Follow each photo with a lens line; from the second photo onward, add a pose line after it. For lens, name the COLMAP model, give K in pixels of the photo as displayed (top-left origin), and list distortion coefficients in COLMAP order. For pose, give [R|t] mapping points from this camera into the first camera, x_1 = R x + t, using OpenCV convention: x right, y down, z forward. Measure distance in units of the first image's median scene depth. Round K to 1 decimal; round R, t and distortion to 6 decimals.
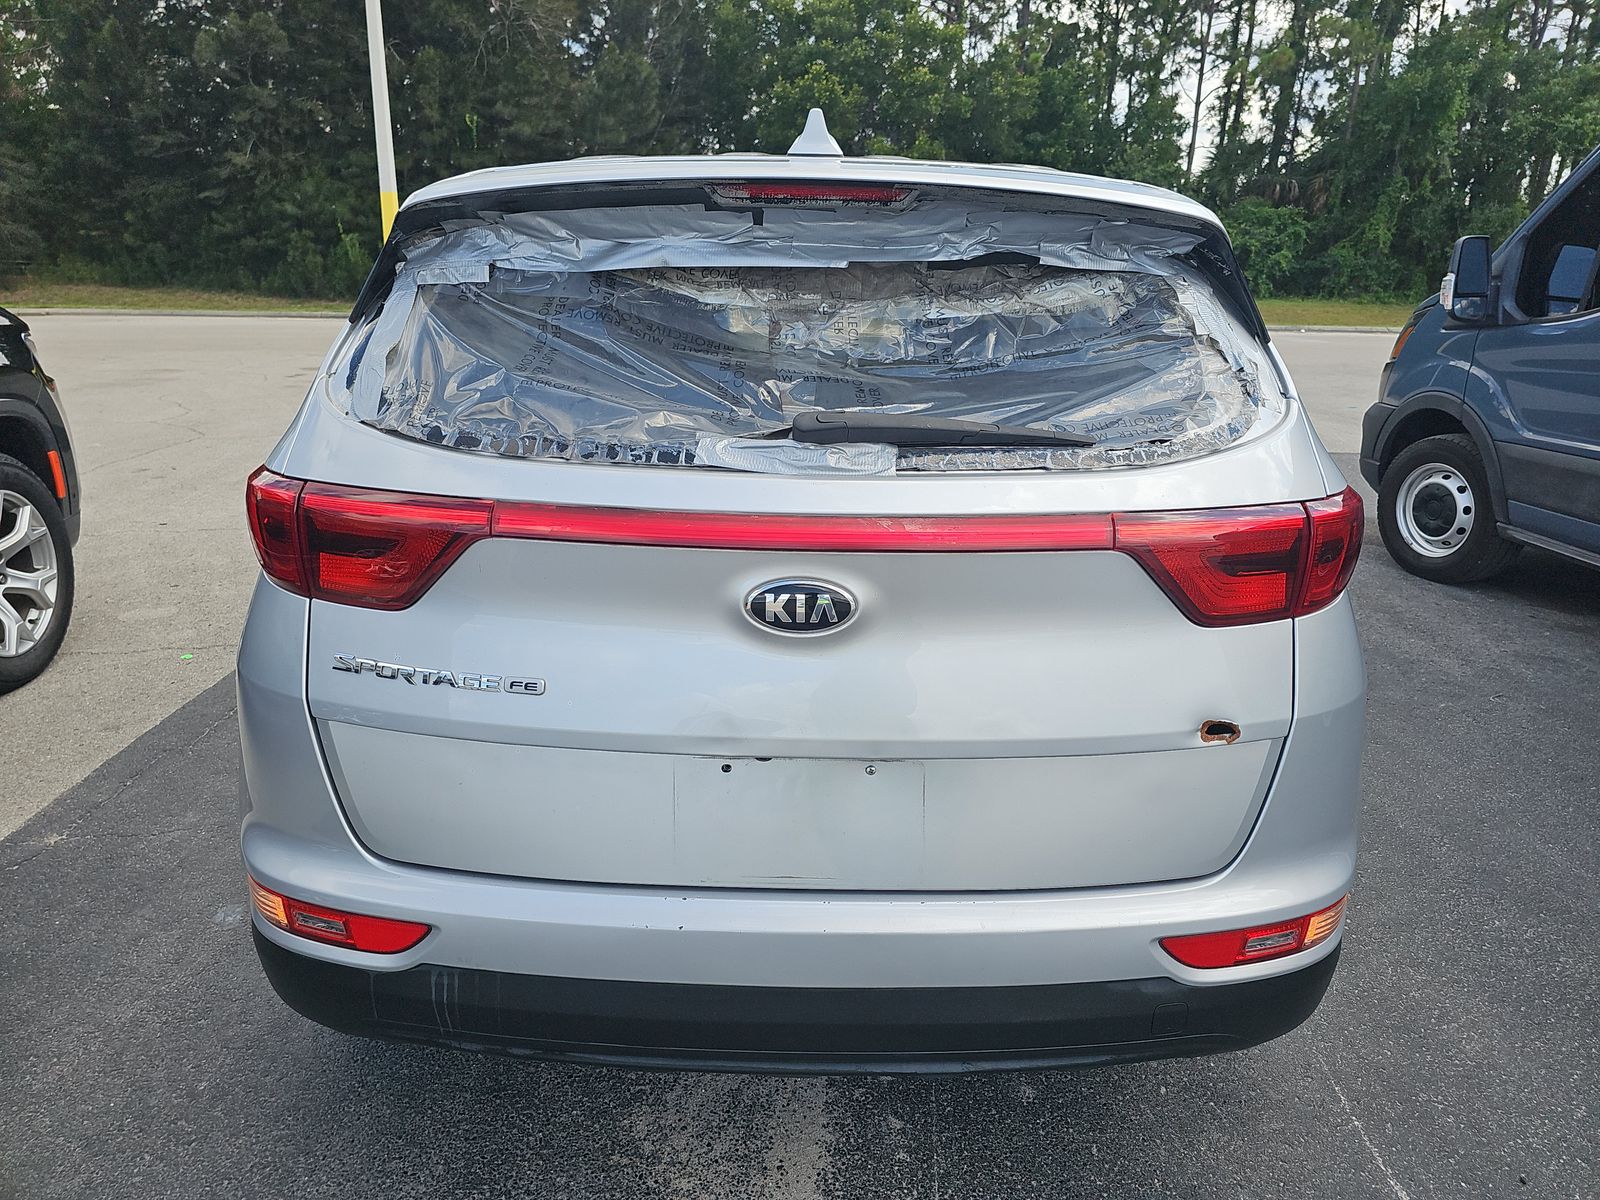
lens RADIAL K [[1108.8, 0, 800.0], [0, 1108.8, 600.0], [0, 0, 1]] dist [0.024929, -0.034100]
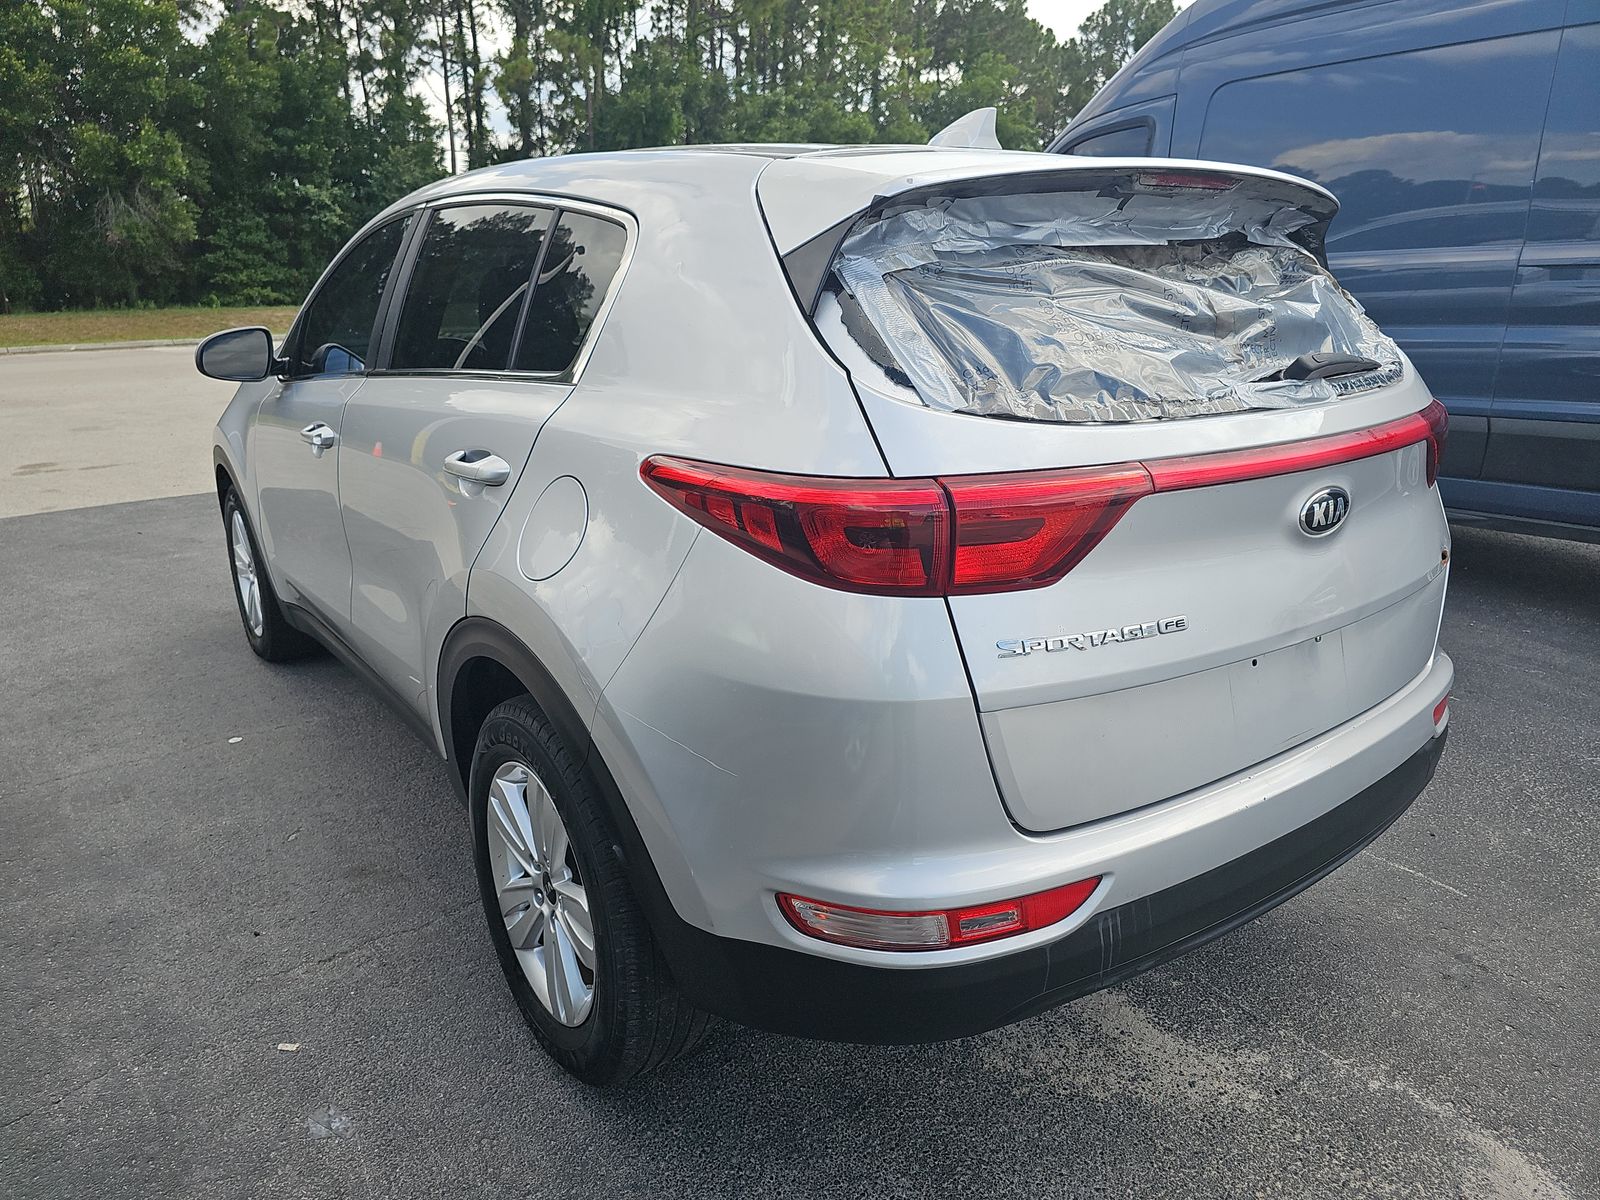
lens RADIAL K [[1093.2, 0, 811.8], [0, 1093.2, 602.6], [0, 0, 1]] dist [0.050765, -0.043098]
pose [[0.798526, -0.199743, 0.567855, -0.090801], [0.198351, 0.977968, 0.065077, -0.006825], [-0.568342, 0.060669, 0.820552, 0.023941]]
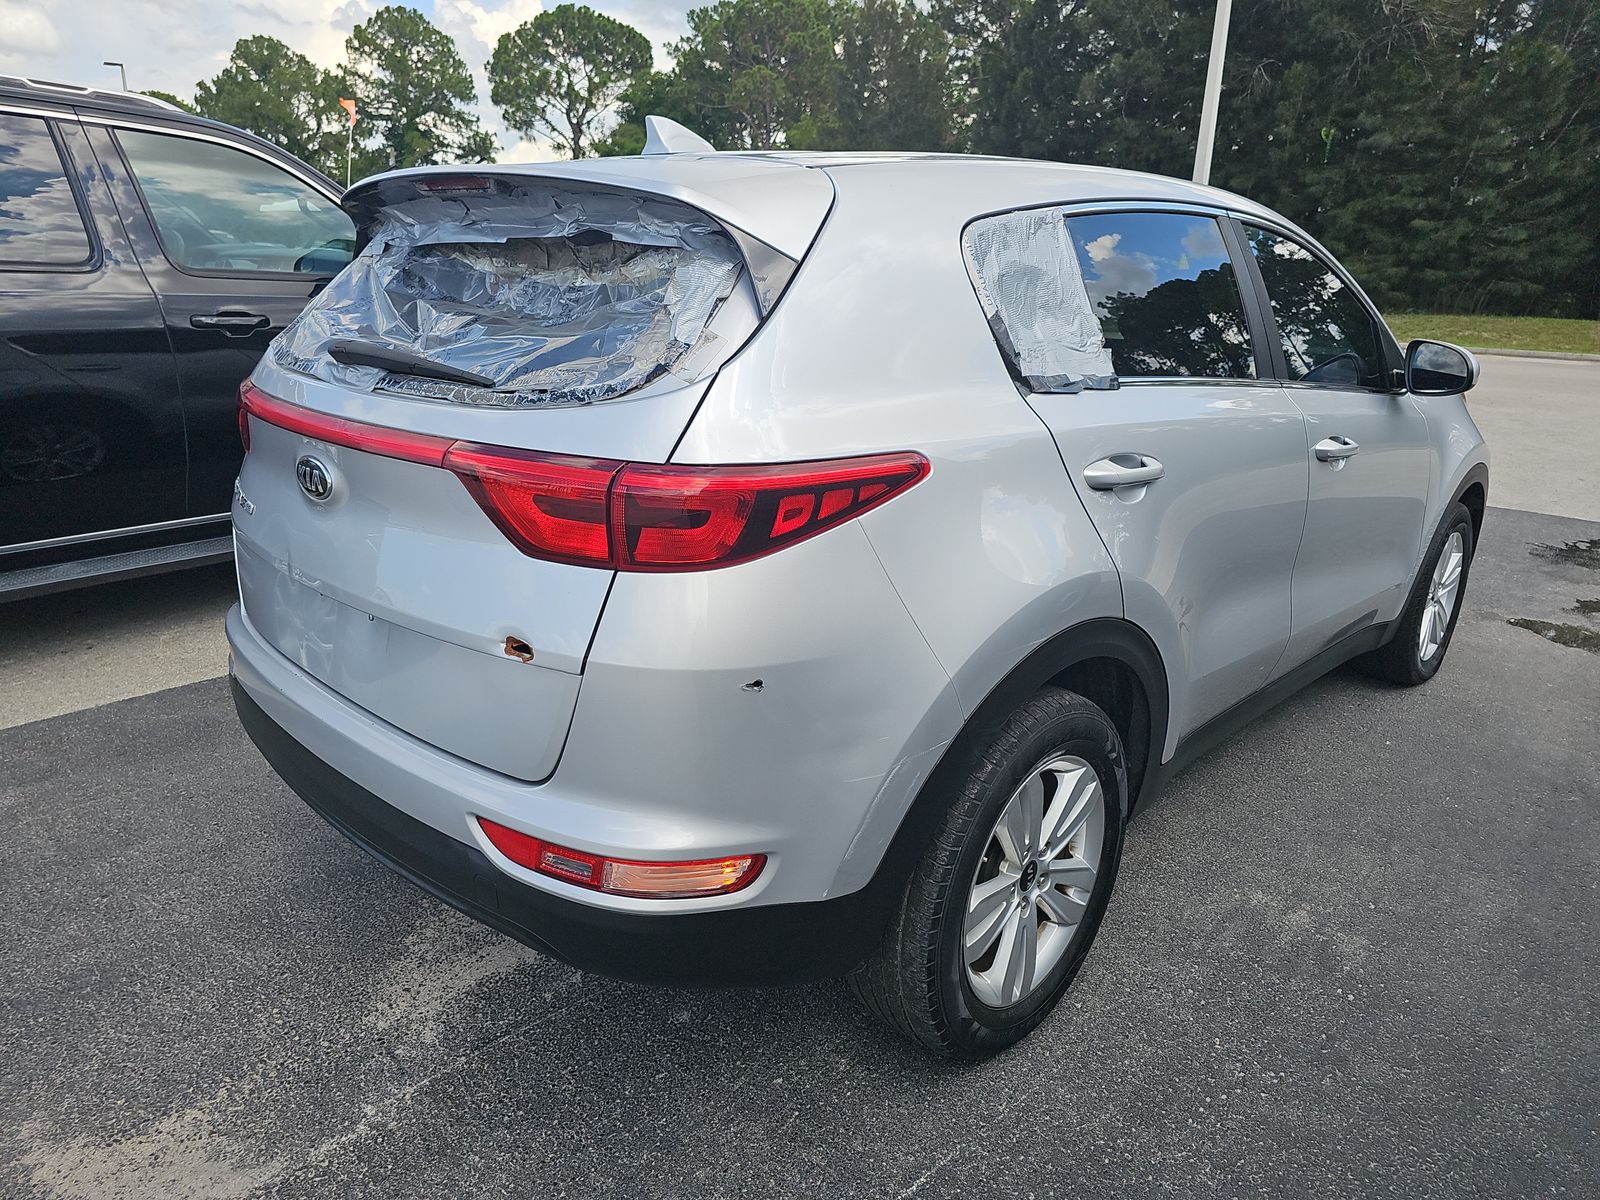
lens RADIAL K [[1093.2, 0, 811.8], [0, 1093.2, 602.6], [0, 0, 1]] dist [0.050765, -0.043098]
pose [[0.715830, 0.210829, -0.665687, 0.108997], [-0.220405, 0.972814, 0.071092, -0.005963], [0.662578, 0.095831, 0.742837, 0.030260]]
